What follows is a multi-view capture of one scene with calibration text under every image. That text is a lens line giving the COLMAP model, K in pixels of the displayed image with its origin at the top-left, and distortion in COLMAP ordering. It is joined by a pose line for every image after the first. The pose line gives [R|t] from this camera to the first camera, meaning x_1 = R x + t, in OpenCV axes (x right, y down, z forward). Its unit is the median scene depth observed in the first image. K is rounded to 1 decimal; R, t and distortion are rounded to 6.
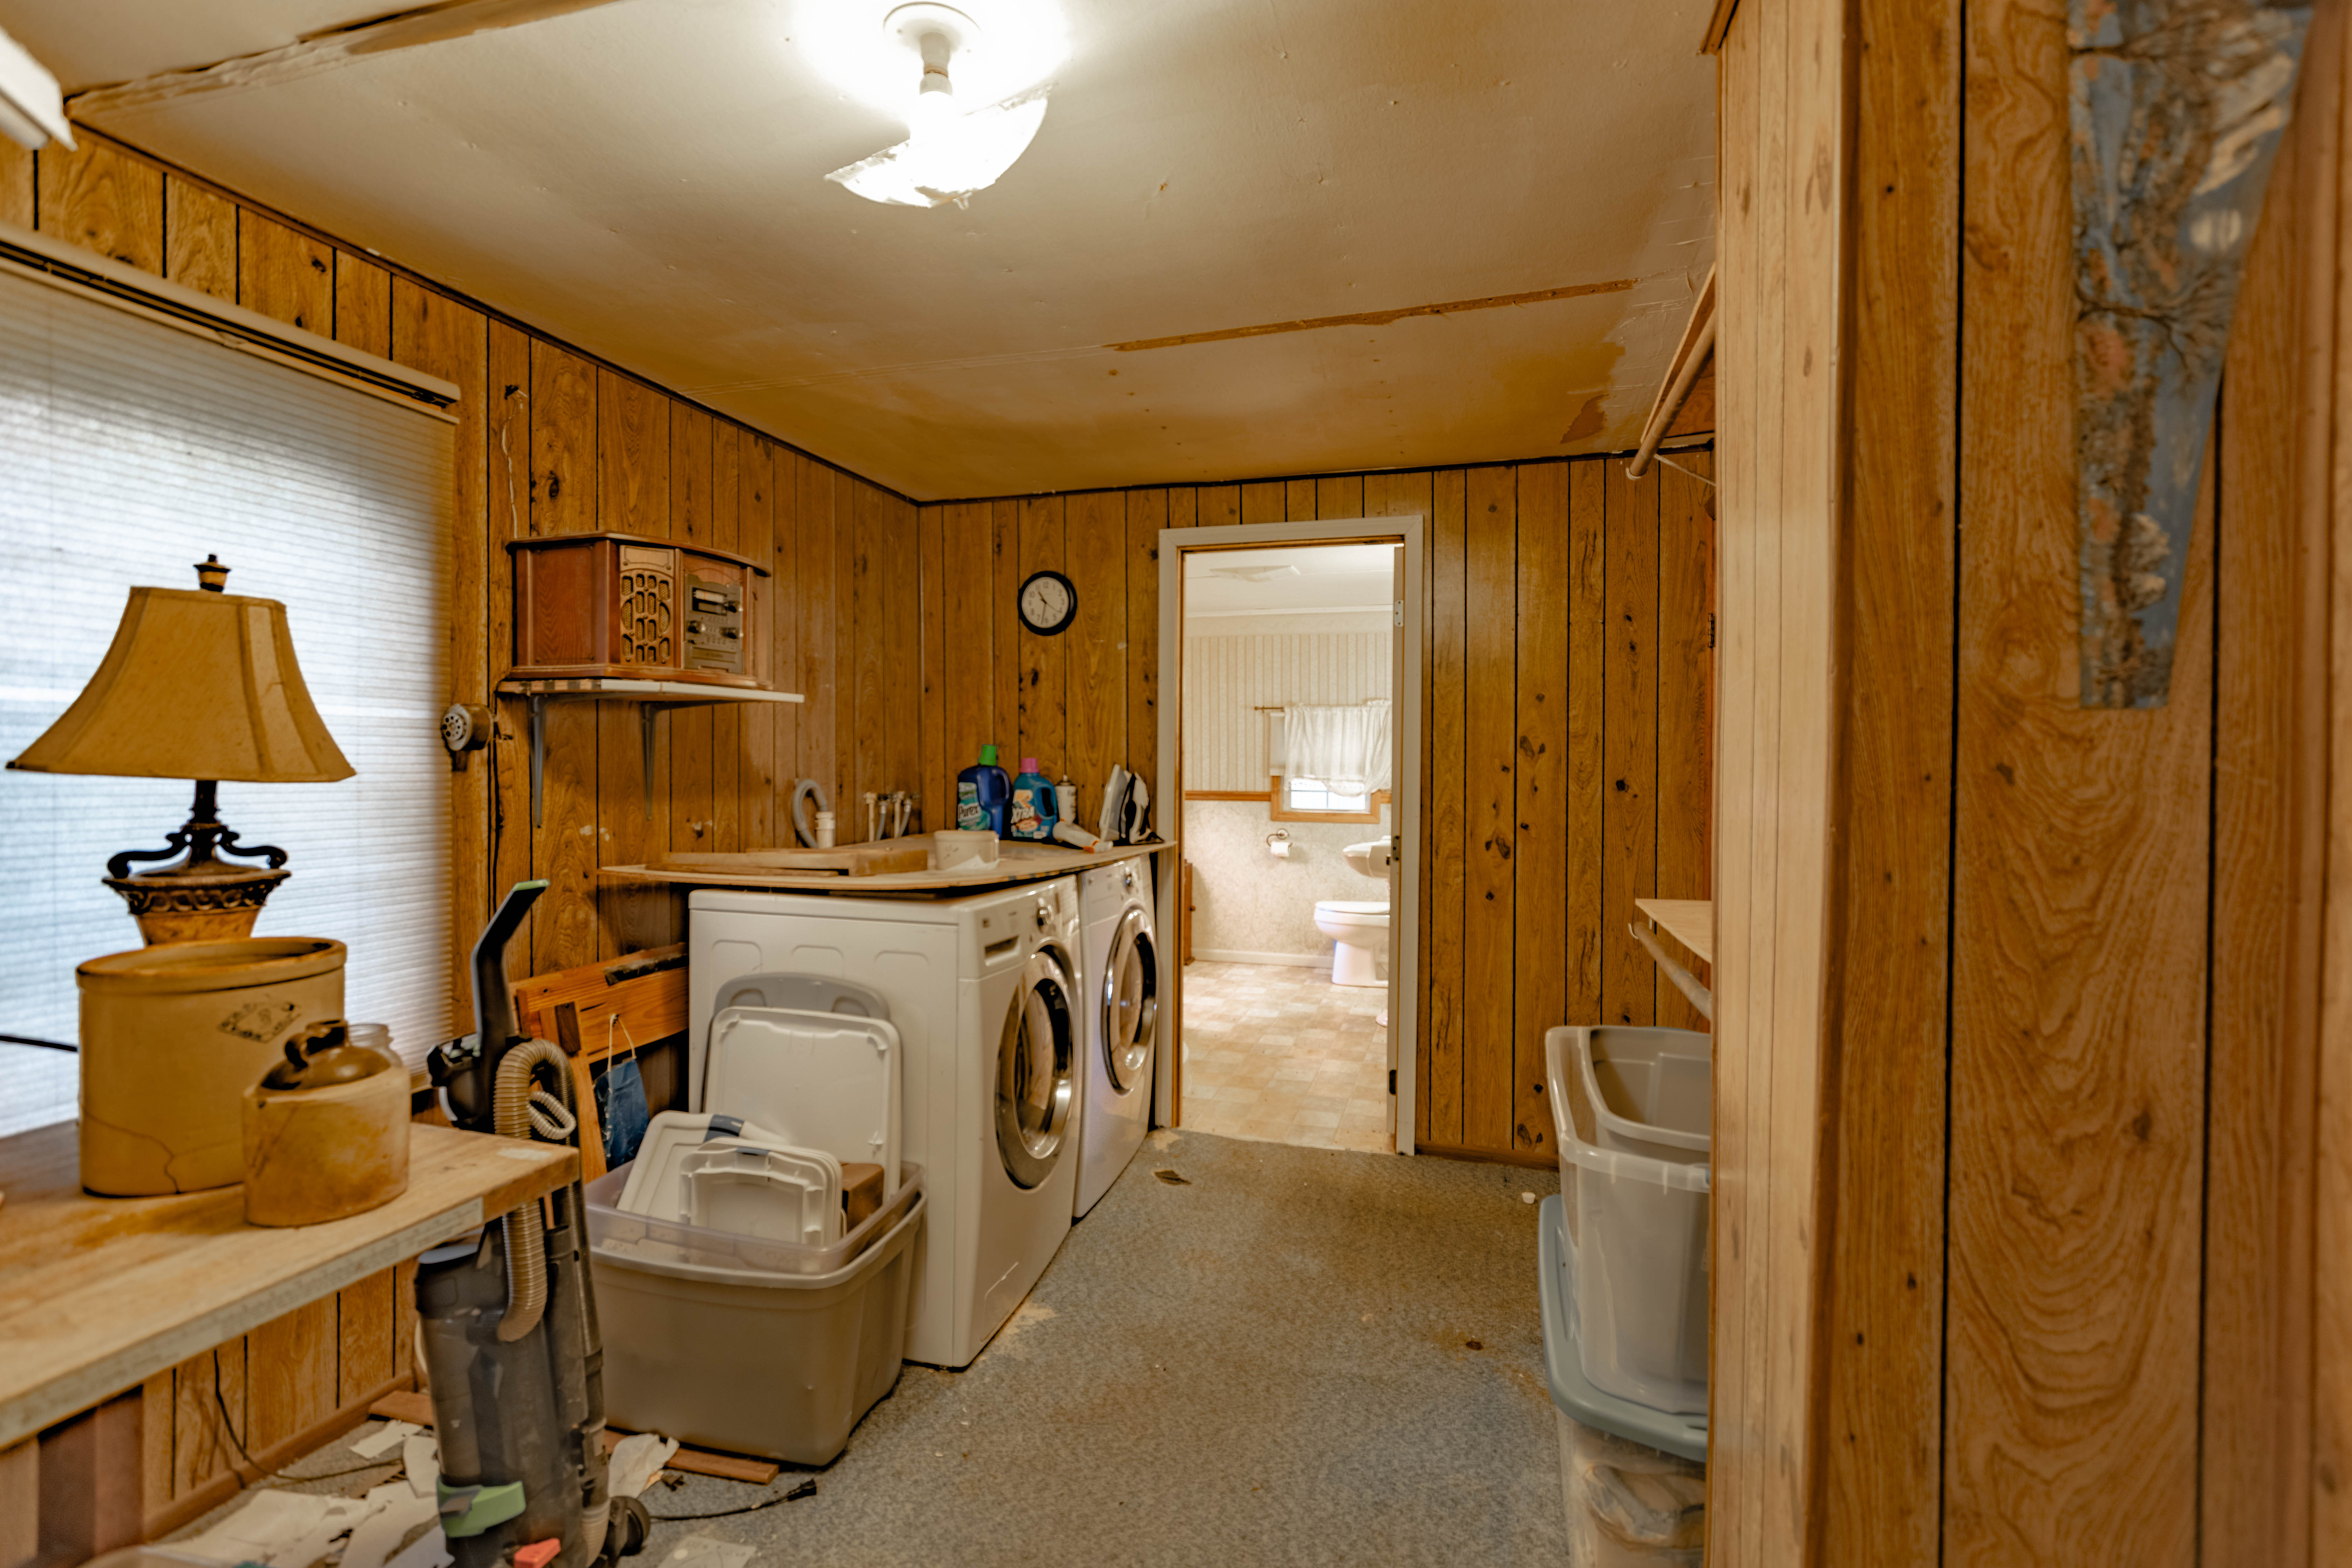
lens RADIAL K [[1042.2, 0, 1171.2], [0, 1042.2, 764.3], [0, 0, 1]] dist [0.008052, -0.001485]
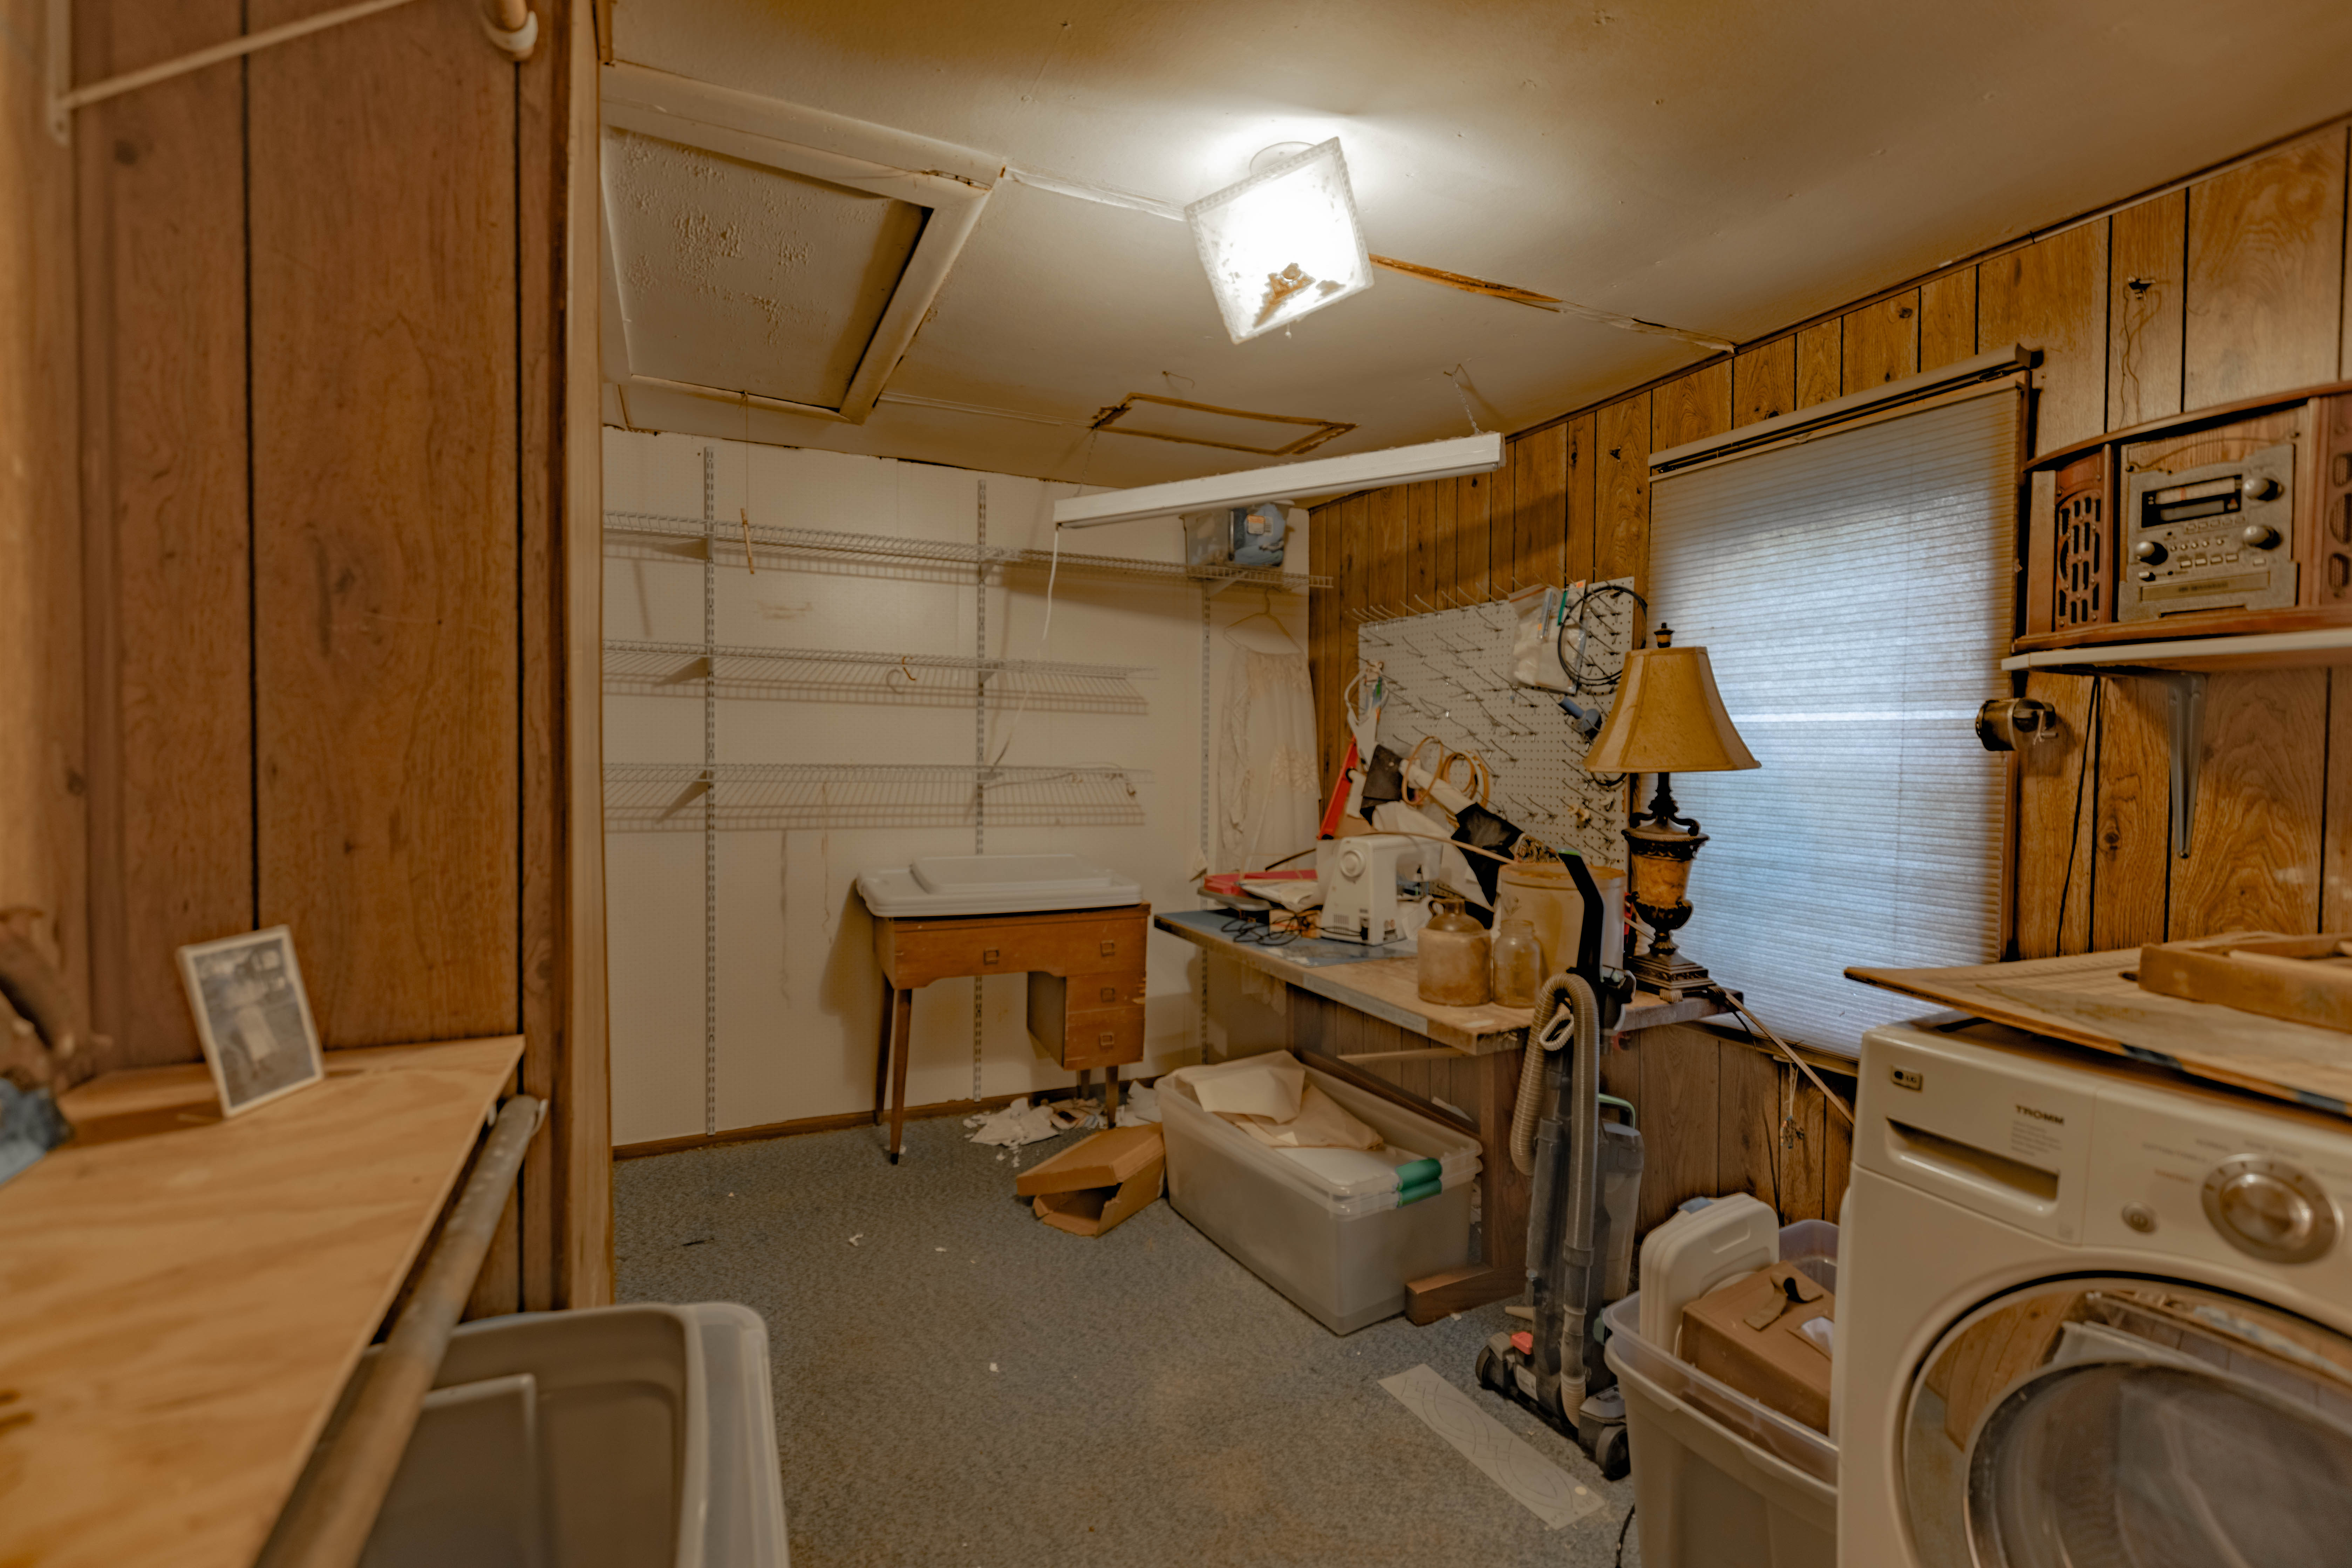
lens RADIAL K [[1042.2, 0, 1174.4], [0, 1042.2, 782.8], [0, 0, 1]] dist [0.008052, -0.001485]
pose [[-0.751429, 0.006216, -0.659785, 0.486811], [-0.018113, 0.999384, 0.030044, -0.000505], [0.659566, 0.034527, -0.750853, 1.307963]]
